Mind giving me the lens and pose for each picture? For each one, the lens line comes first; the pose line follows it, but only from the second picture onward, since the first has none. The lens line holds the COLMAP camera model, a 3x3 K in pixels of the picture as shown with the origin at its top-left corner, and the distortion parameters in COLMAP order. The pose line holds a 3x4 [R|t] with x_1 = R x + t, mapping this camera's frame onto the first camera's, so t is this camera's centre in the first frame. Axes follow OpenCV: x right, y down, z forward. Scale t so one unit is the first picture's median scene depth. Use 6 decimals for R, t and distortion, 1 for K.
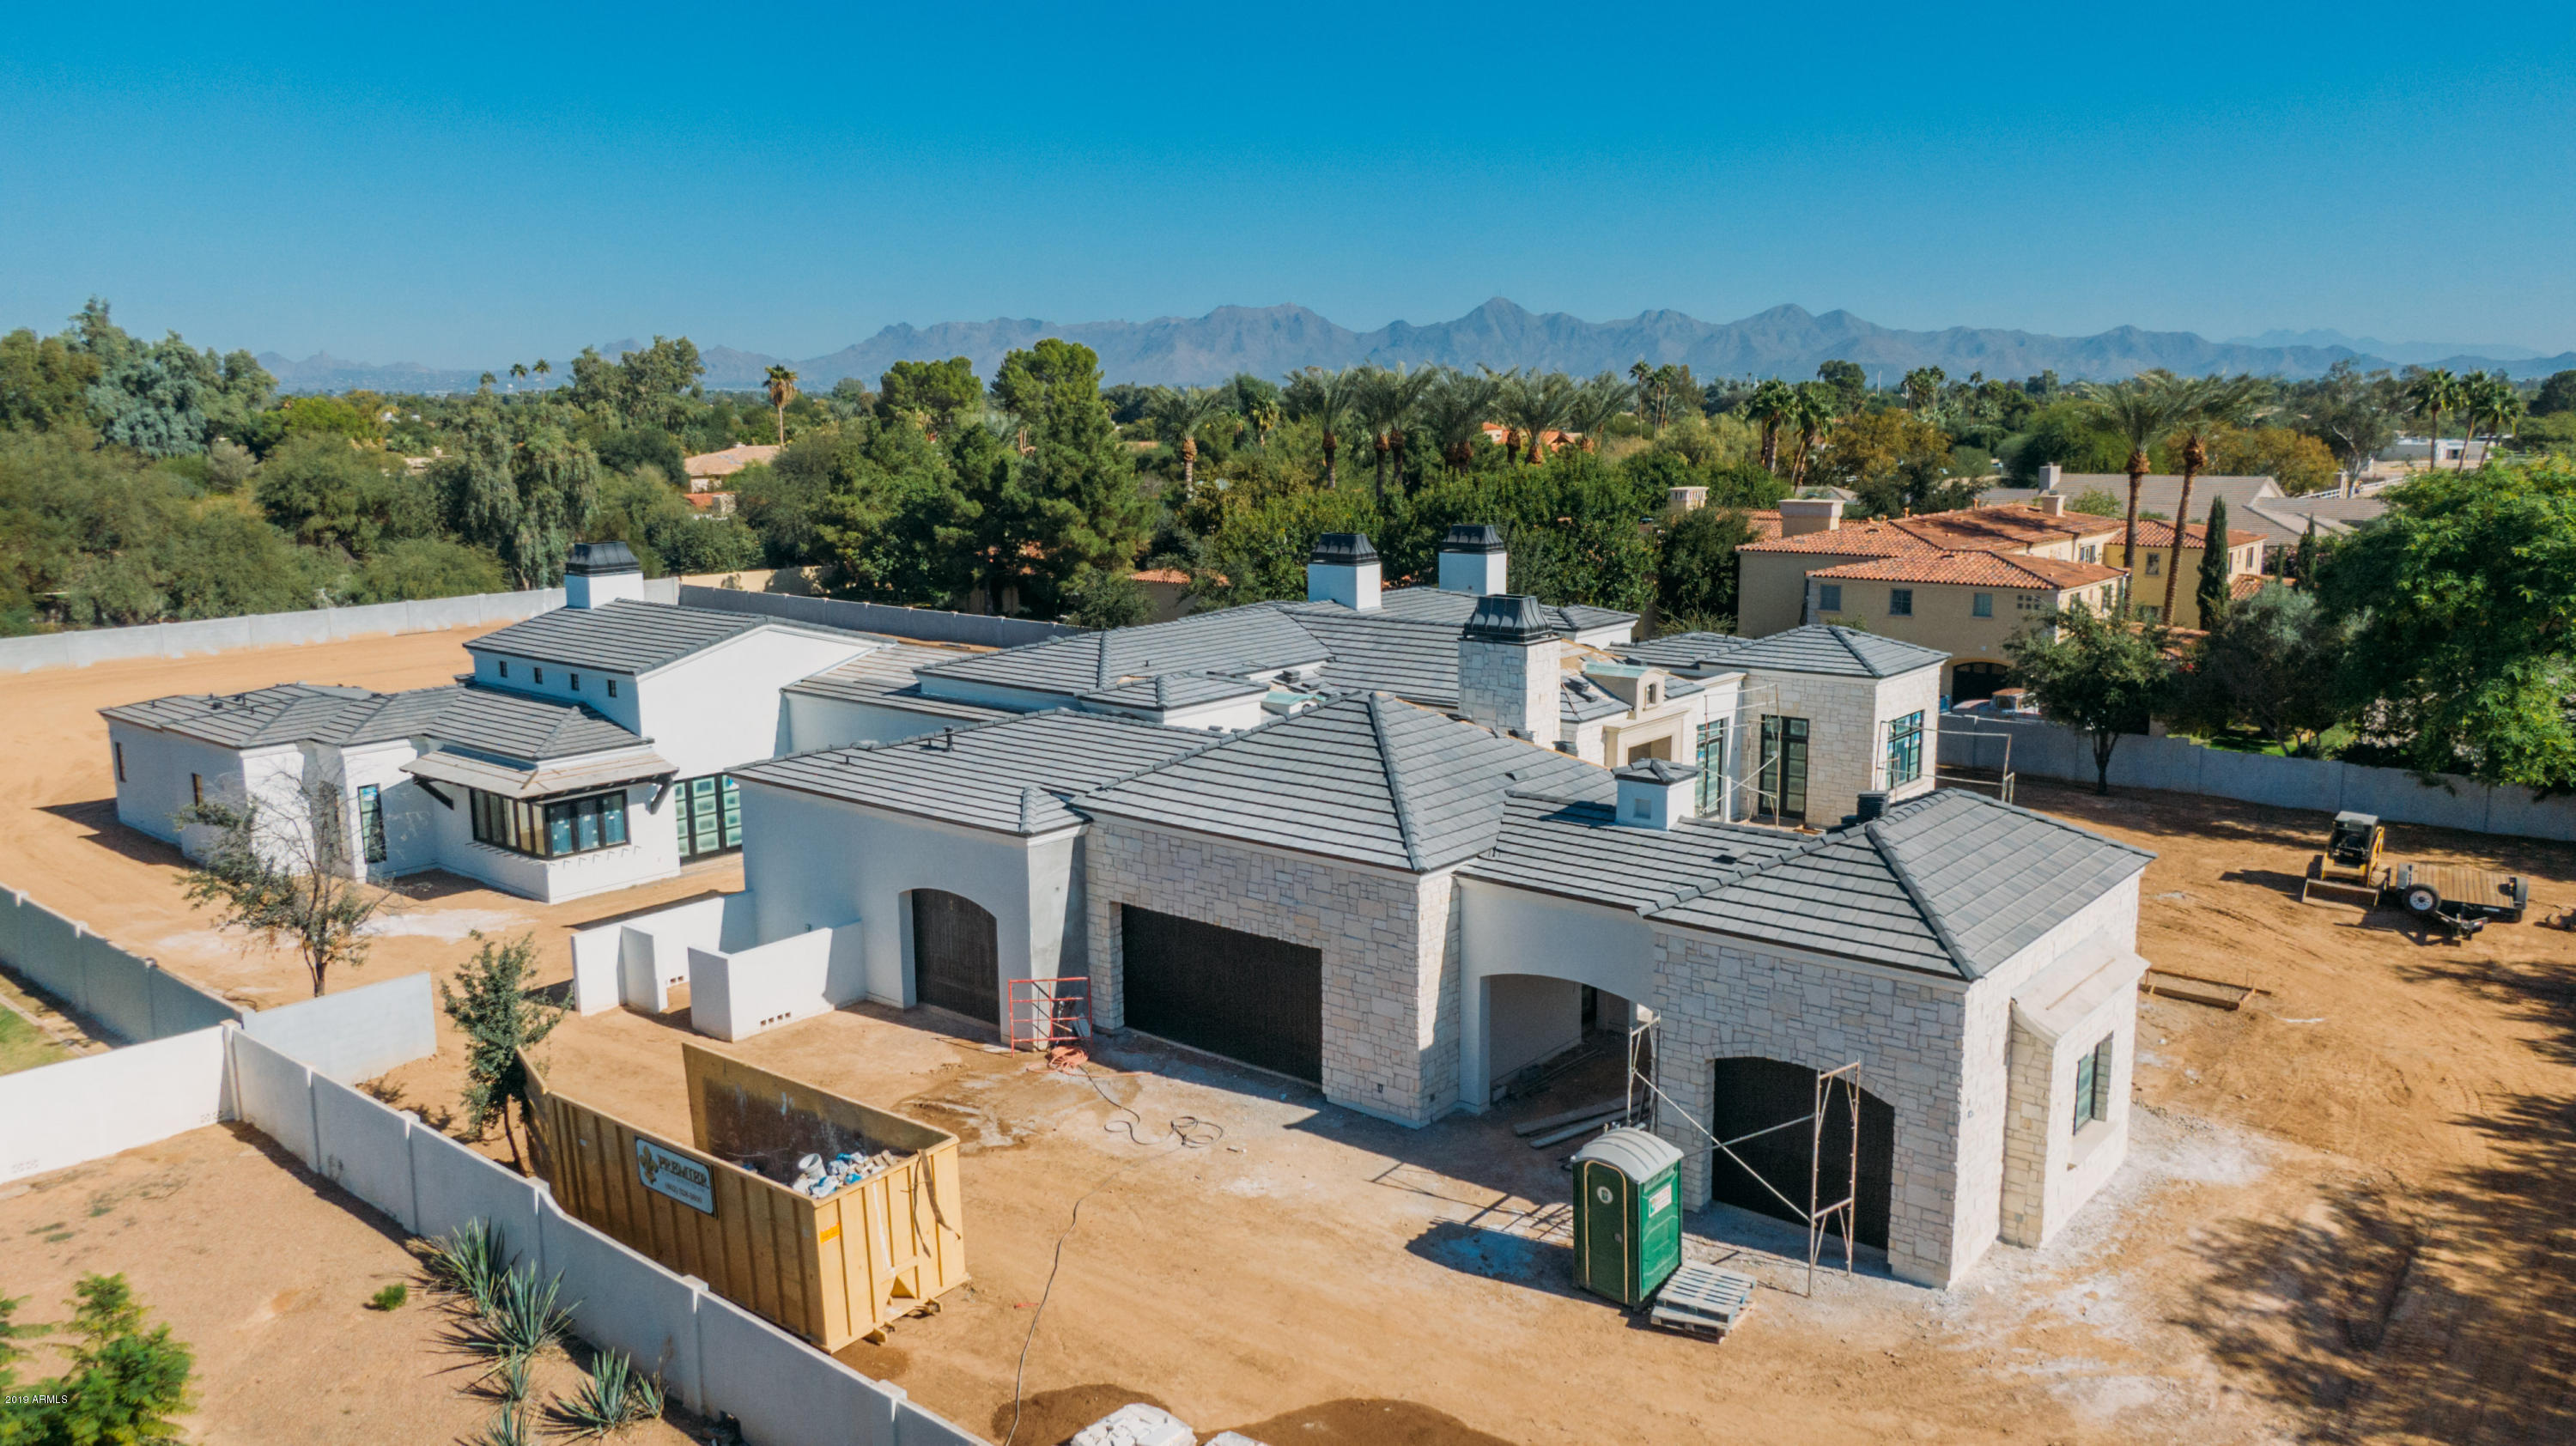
lens RADIAL K [[1823.3, 0, 1291.2], [0, 1823.3, 718.0], [0, 0, 1]] dist [0.047642, -0.076309]
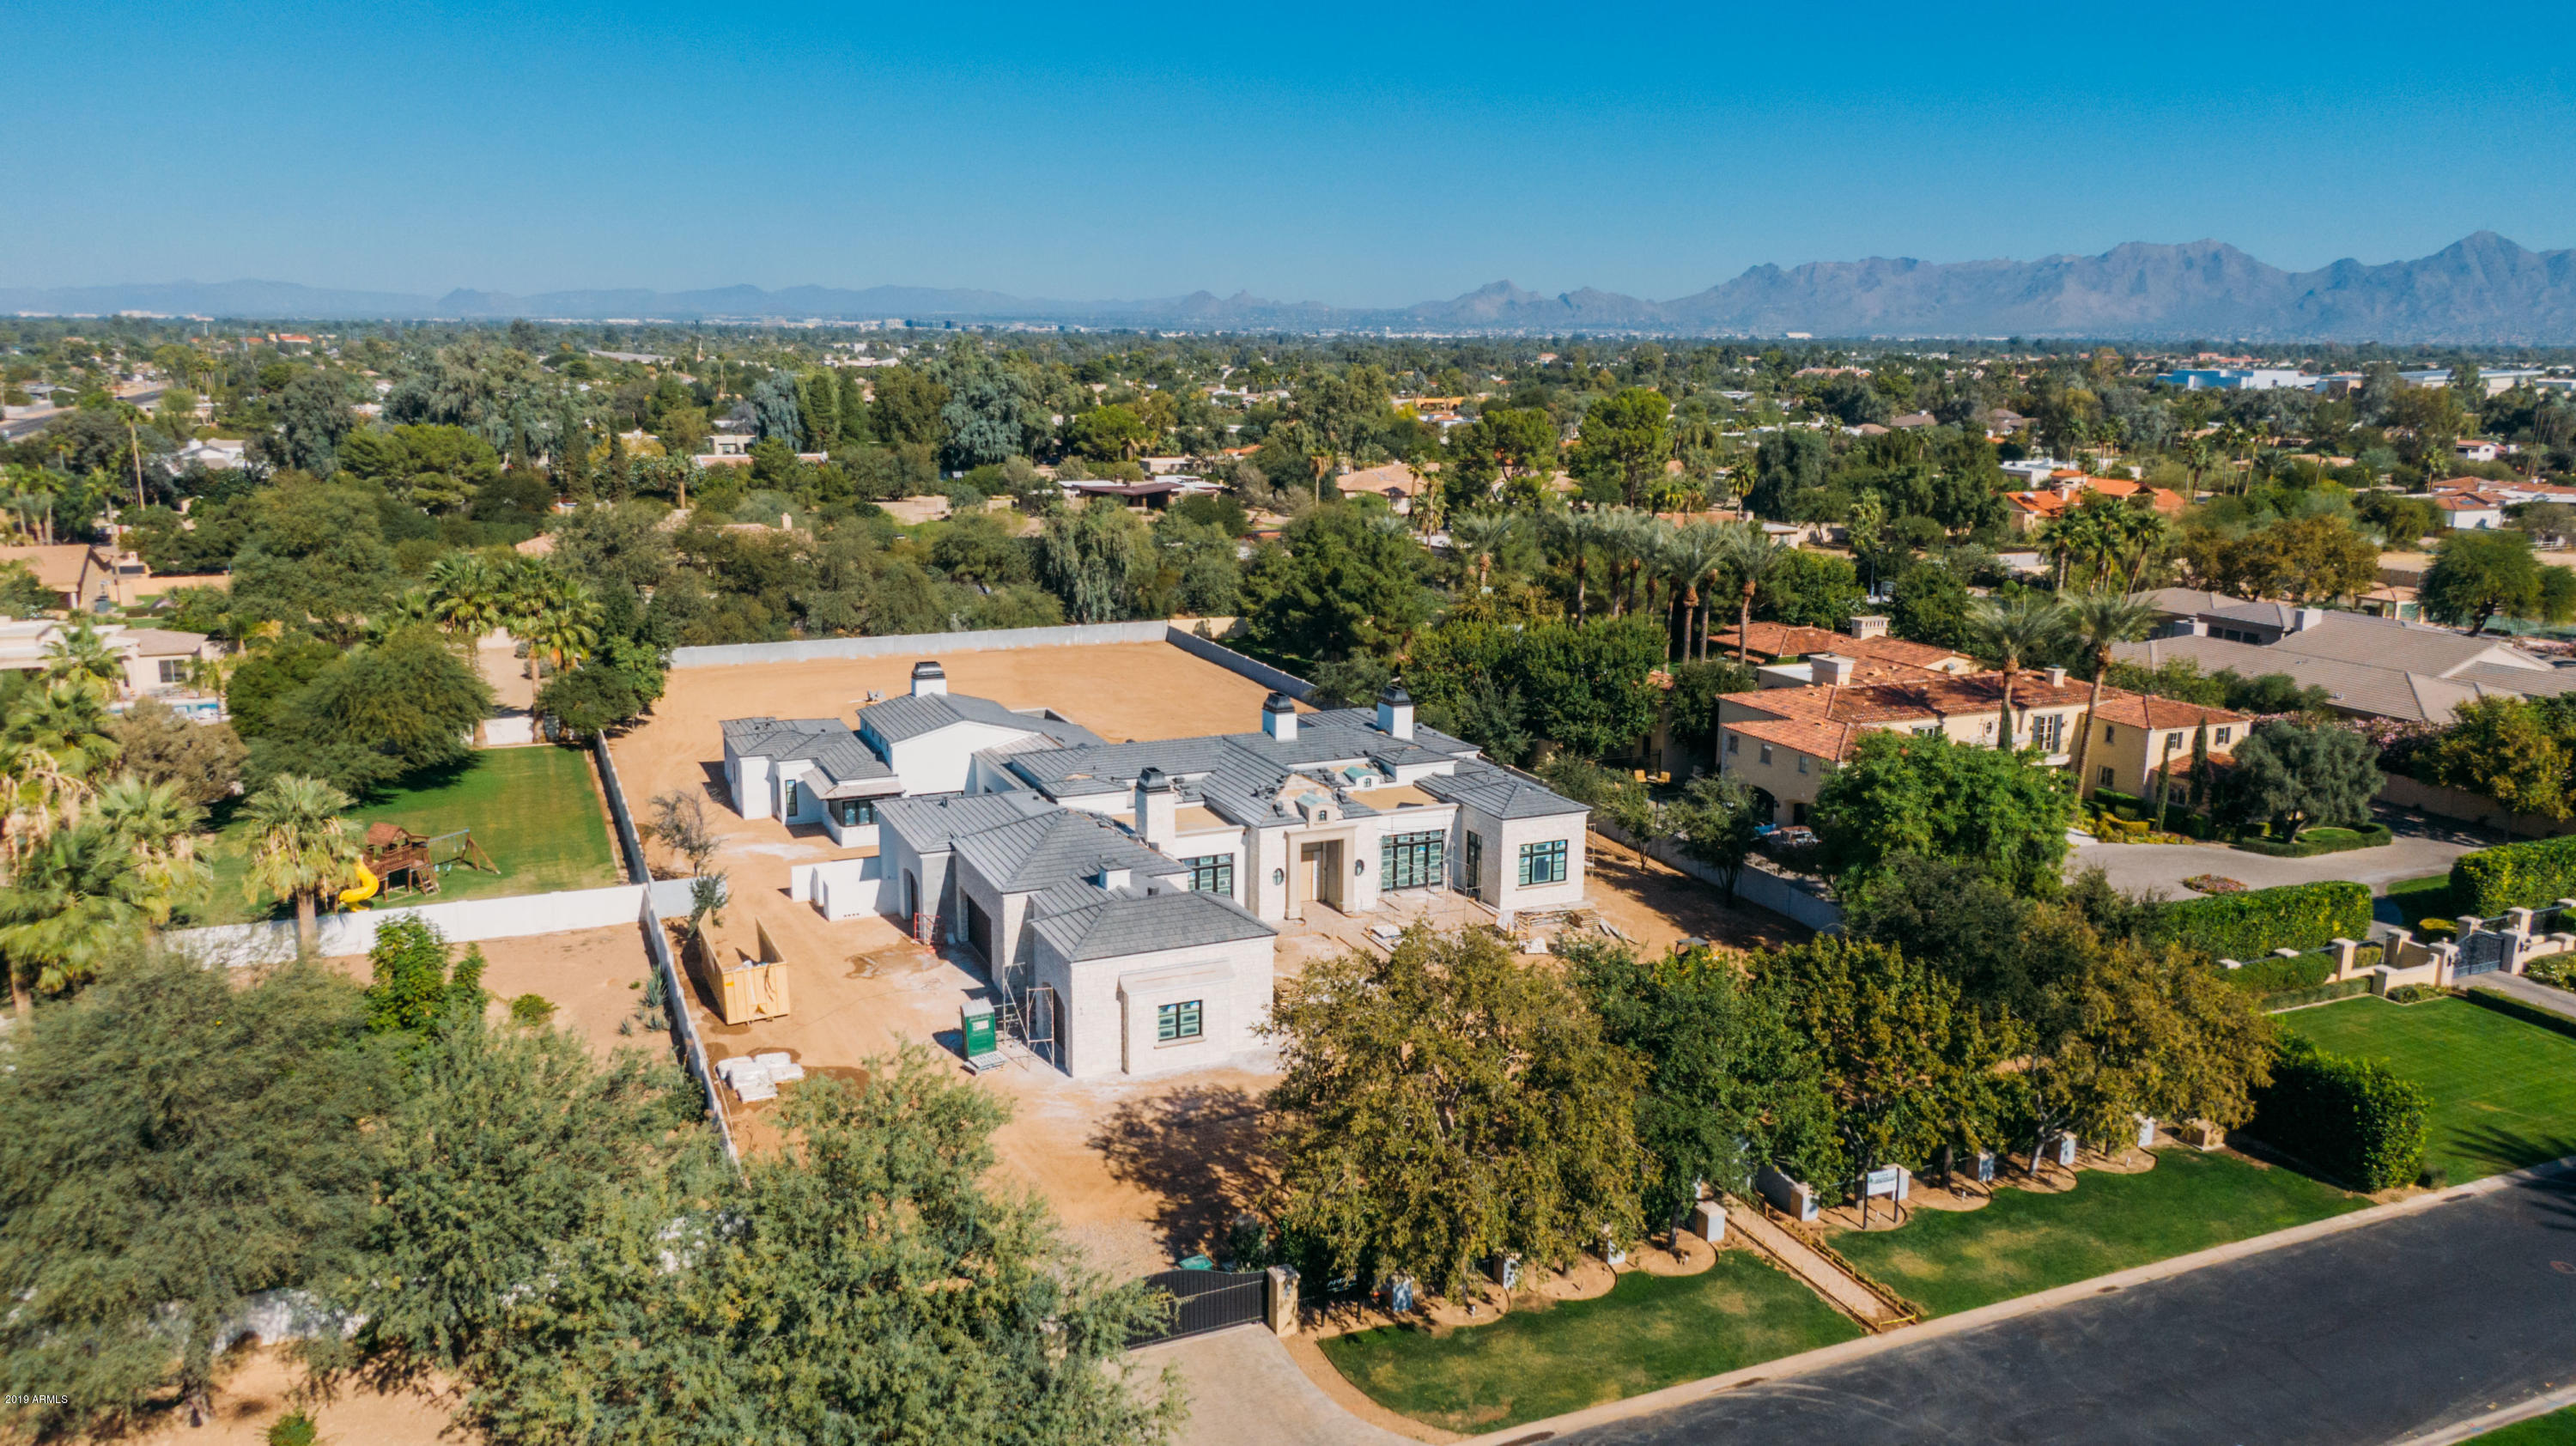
lens RADIAL K [[1836.6, 0, 1288.0], [0, 1836.6, 723.0], [0, 0, 1]] dist [0.052333, -0.085740]
pose [[0.898217, 0.105819, -0.426624, 0.860717], [-0.091953, 0.994350, 0.053039, -0.183351], [0.429826, -0.008412, 0.902873, -0.629898]]
